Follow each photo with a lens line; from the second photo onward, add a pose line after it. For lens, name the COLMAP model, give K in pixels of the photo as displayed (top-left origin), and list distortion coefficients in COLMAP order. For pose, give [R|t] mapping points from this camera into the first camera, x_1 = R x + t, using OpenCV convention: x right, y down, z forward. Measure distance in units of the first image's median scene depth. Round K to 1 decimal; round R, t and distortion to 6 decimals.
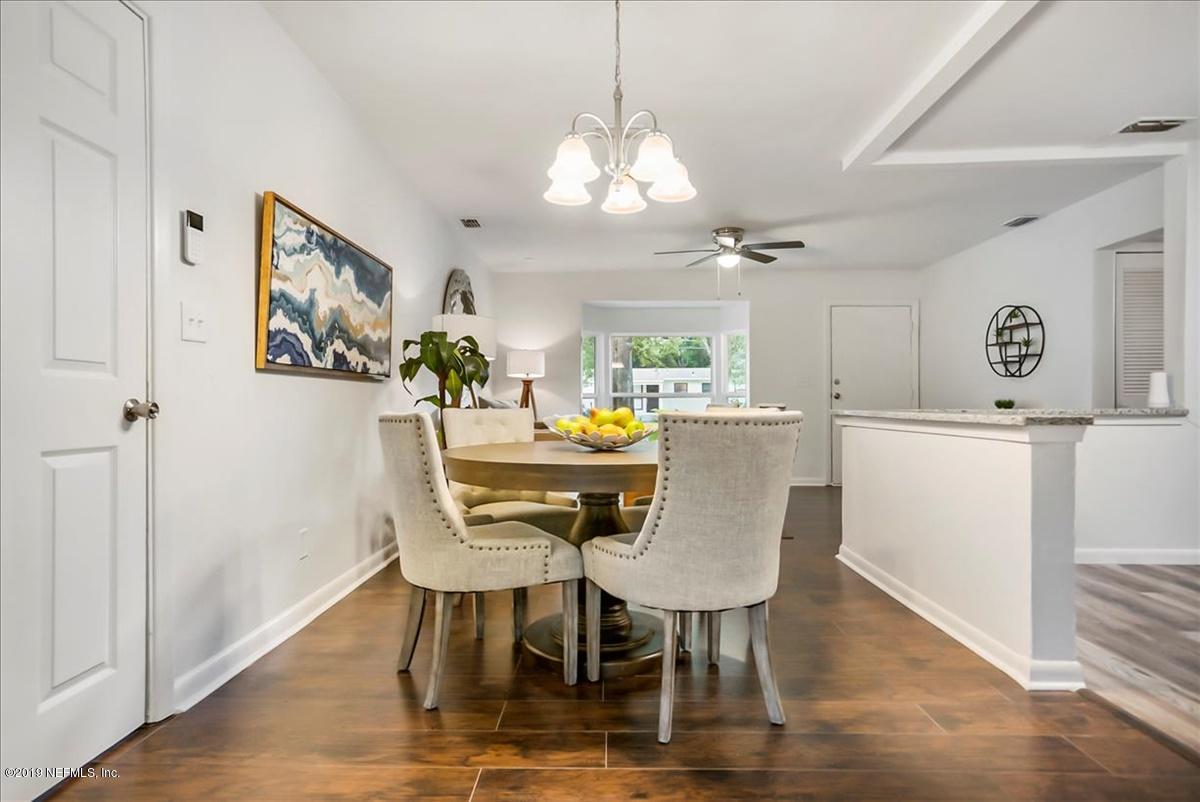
lens RADIAL K [[627.3, 0, 599.7], [0, 627.3, 404.3], [0, 0, 1]] dist [-0.000741, -0.000094]
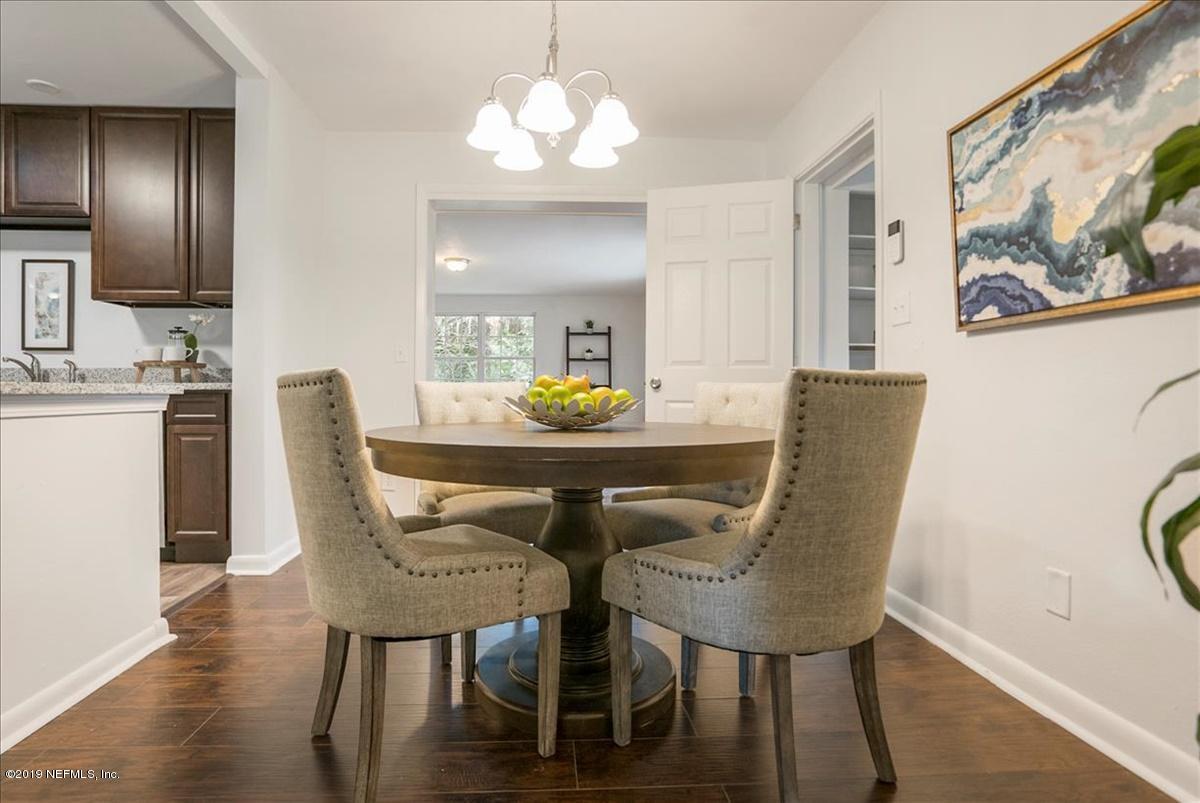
lens RADIAL K [[602.7, 0, 575.6], [0, 602.7, 399.8], [0, 0, 1]] dist [-0.025662, 0.006296]
pose [[-0.996761, 0.002103, -0.080393, 0.059575], [0.000877, 0.999883, 0.015278, 0.022533], [0.080416, 0.015158, -0.996646, 1.682580]]
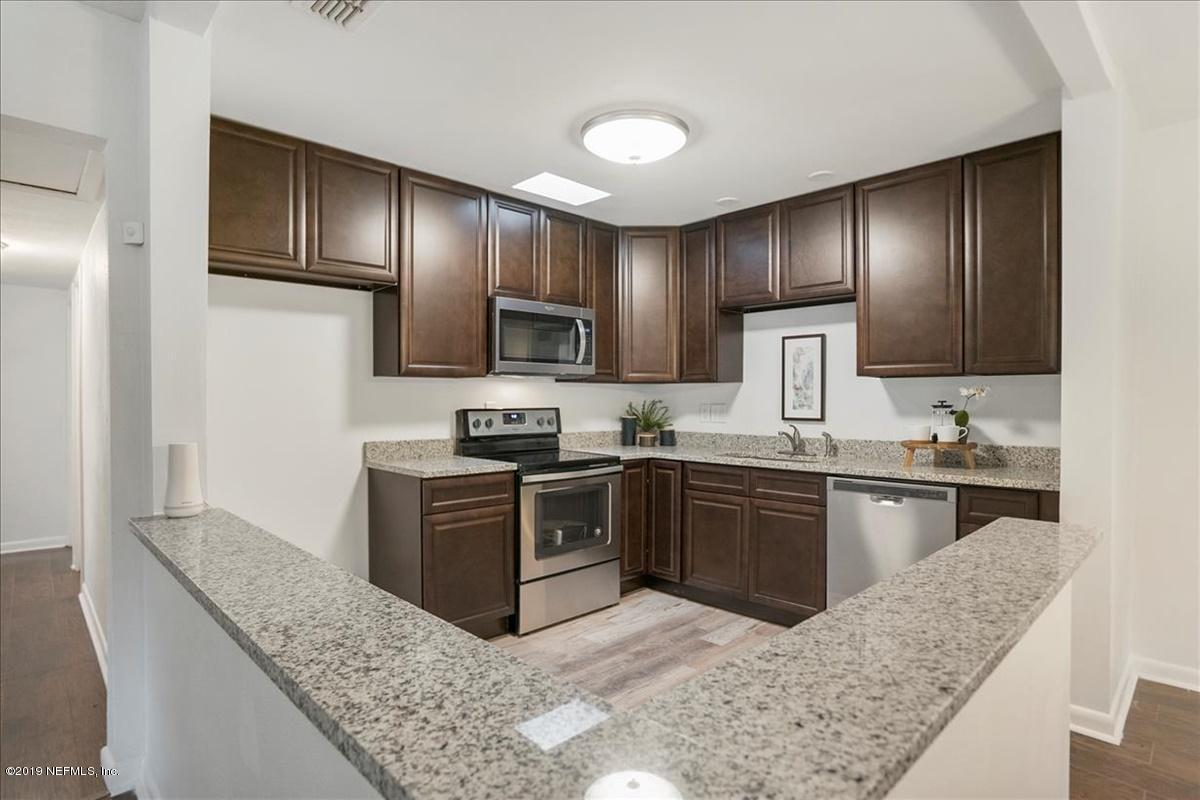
lens RADIAL K [[602.7, 0, 609.1], [0, 602.7, 405.8], [0, 0, 1]] dist [-0.025662, 0.006296]
pose [[-0.716426, -0.003905, 0.697652, 0.480398], [-0.001430, 0.999990, 0.004129, -0.115321], [-0.697662, 0.001961, -0.716425, 1.613214]]
